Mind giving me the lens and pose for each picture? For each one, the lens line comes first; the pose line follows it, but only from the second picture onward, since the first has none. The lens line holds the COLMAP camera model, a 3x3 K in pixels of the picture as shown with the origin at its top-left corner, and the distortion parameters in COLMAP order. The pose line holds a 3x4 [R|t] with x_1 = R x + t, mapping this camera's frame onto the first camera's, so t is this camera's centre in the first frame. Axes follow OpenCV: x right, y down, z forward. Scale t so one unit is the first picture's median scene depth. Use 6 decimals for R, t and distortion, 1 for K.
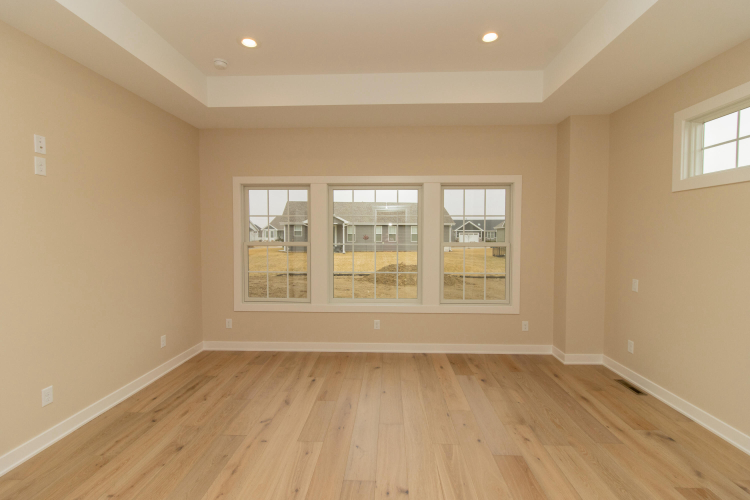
lens RADIAL K [[351.6, 0, 377.6], [0, 351.6, 247.5], [0, 0, 1]] dist [0.003845, 0.000212]
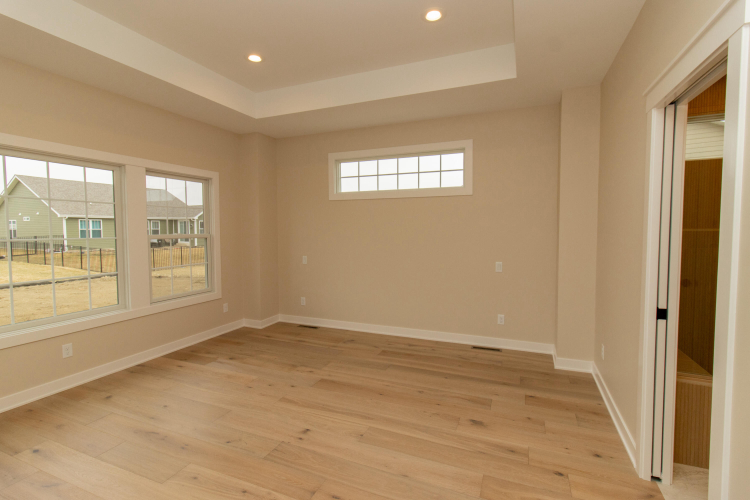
lens RADIAL K [[351.6, 0, 377.6], [0, 351.6, 247.5], [0, 0, 1]] dist [0.003845, 0.000212]
pose [[0.342926, -0.051616, 0.937943, -0.561761], [0.036697, 0.998463, 0.041530, 0.002119], [-0.938645, 0.020178, 0.344293, 0.186106]]
